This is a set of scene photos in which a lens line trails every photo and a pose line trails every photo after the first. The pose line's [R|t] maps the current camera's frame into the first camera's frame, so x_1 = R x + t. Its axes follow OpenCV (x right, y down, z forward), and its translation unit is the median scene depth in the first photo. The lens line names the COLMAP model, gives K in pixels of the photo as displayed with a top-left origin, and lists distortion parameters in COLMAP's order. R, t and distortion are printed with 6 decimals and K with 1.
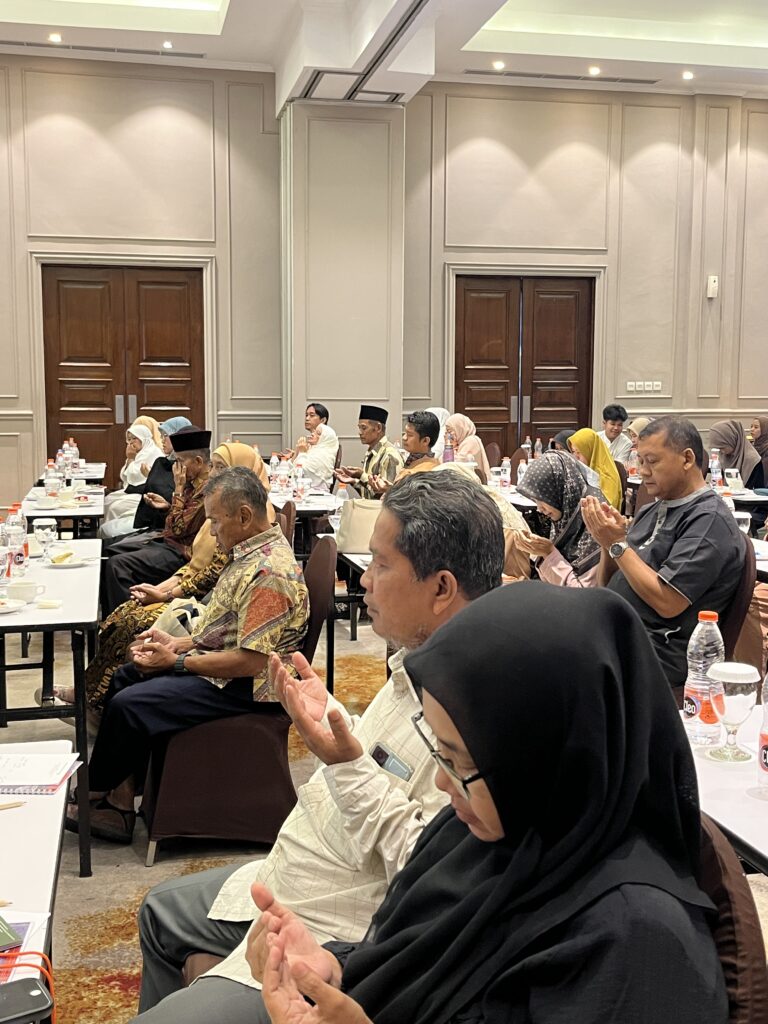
lens RADIAL K [[1191.1, 0, 395.7], [0, 1191.1, 536.0], [0, 0, 1]] dist [0.046887, 0.000000]
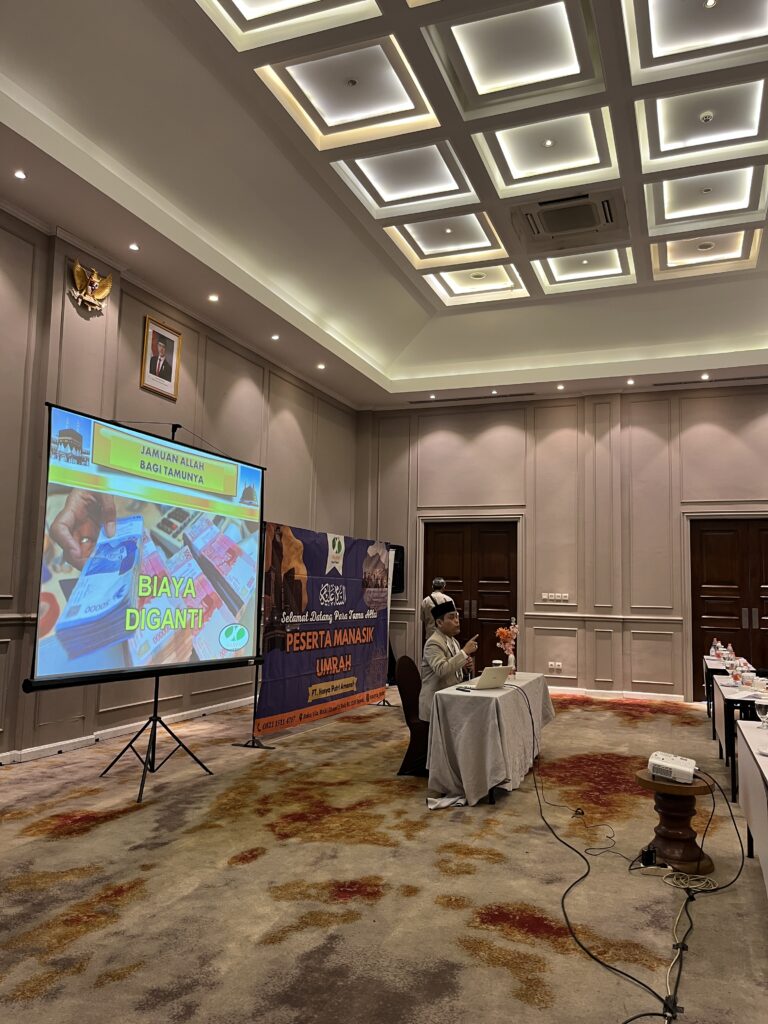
lens RADIAL K [[784.7, 0, 394.6], [0, 784.7, 527.2], [0, 0, 1]] dist [0.052198, -0.066634]
pose [[0.846268, -0.032036, -0.531794, 0.544508], [-0.082692, 0.978195, -0.190519, -0.014133], [0.526301, 0.205205, 0.825165, 0.128211]]
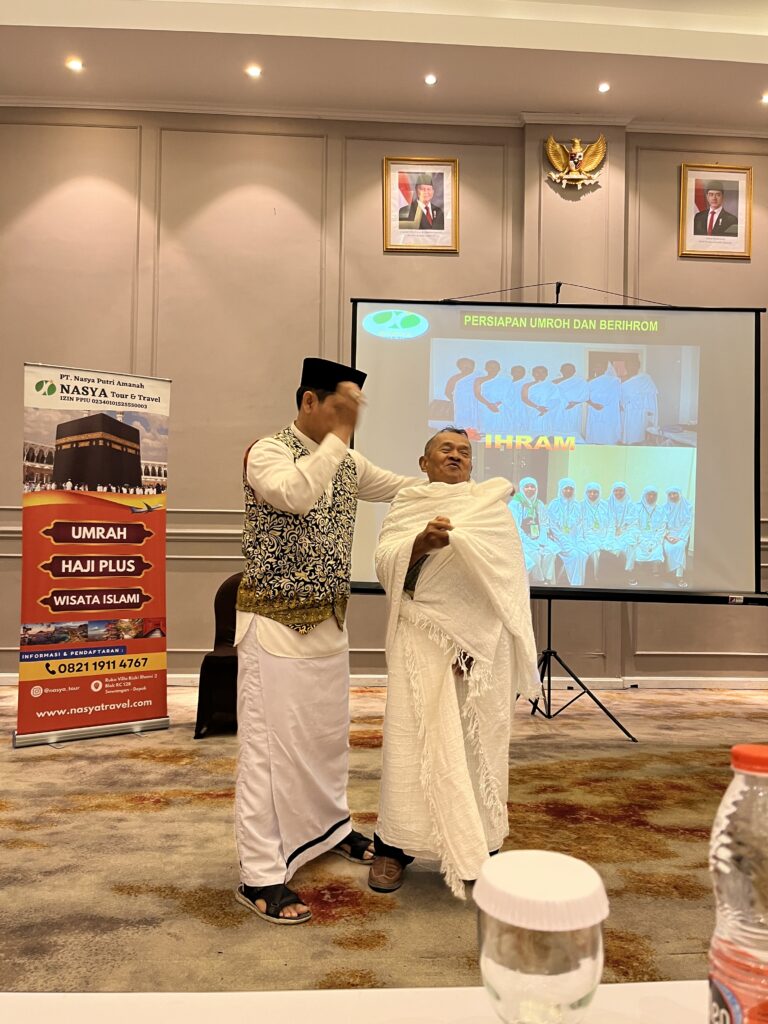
lens RADIAL K [[784.7, 0, 382.3], [0, 784.7, 512.0], [0, 0, 1]] dist [0.052198, -0.066634]
pose [[-0.150159, -0.050894, -0.987351, 0.558691], [-0.140685, 0.989611, -0.029615, -0.024249], [0.978601, 0.134458, -0.155759, 0.432618]]
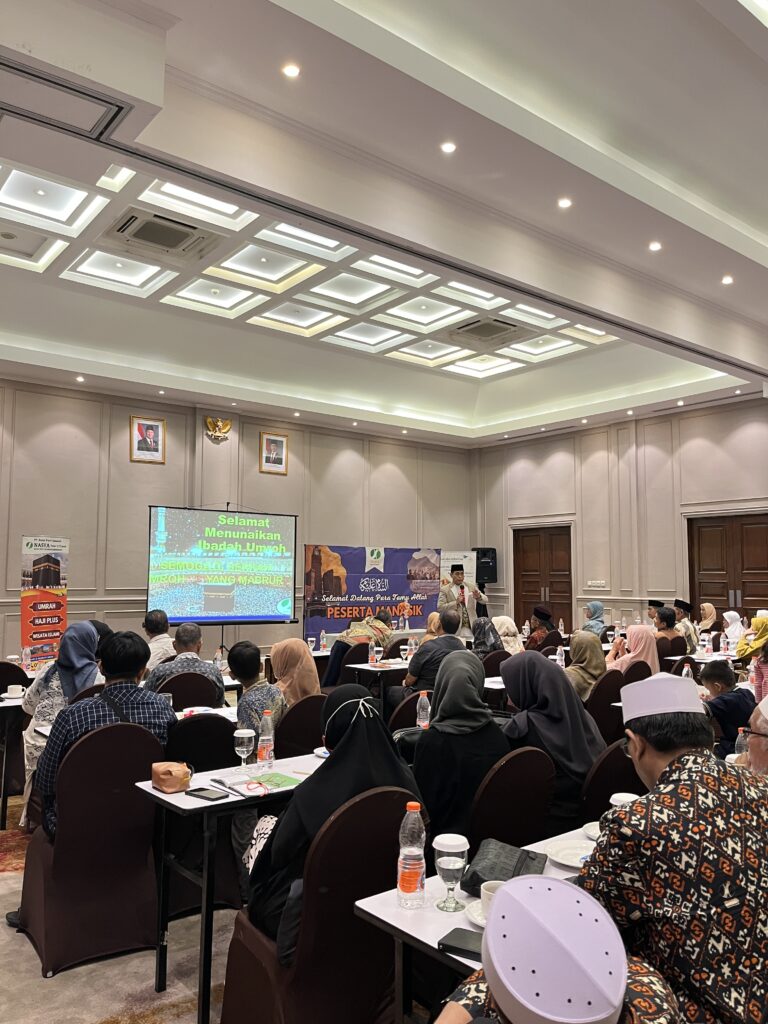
lens RADIAL K [[784.7, 0, 388.0], [0, 784.7, 513.3], [0, 0, 1]] dist [0.052198, -0.066634]
pose [[0.458250, -0.083391, -0.884903, 1.122190], [-0.109581, 0.982693, -0.149353, -0.018733], [0.882043, 0.165410, 0.441181, 0.191748]]
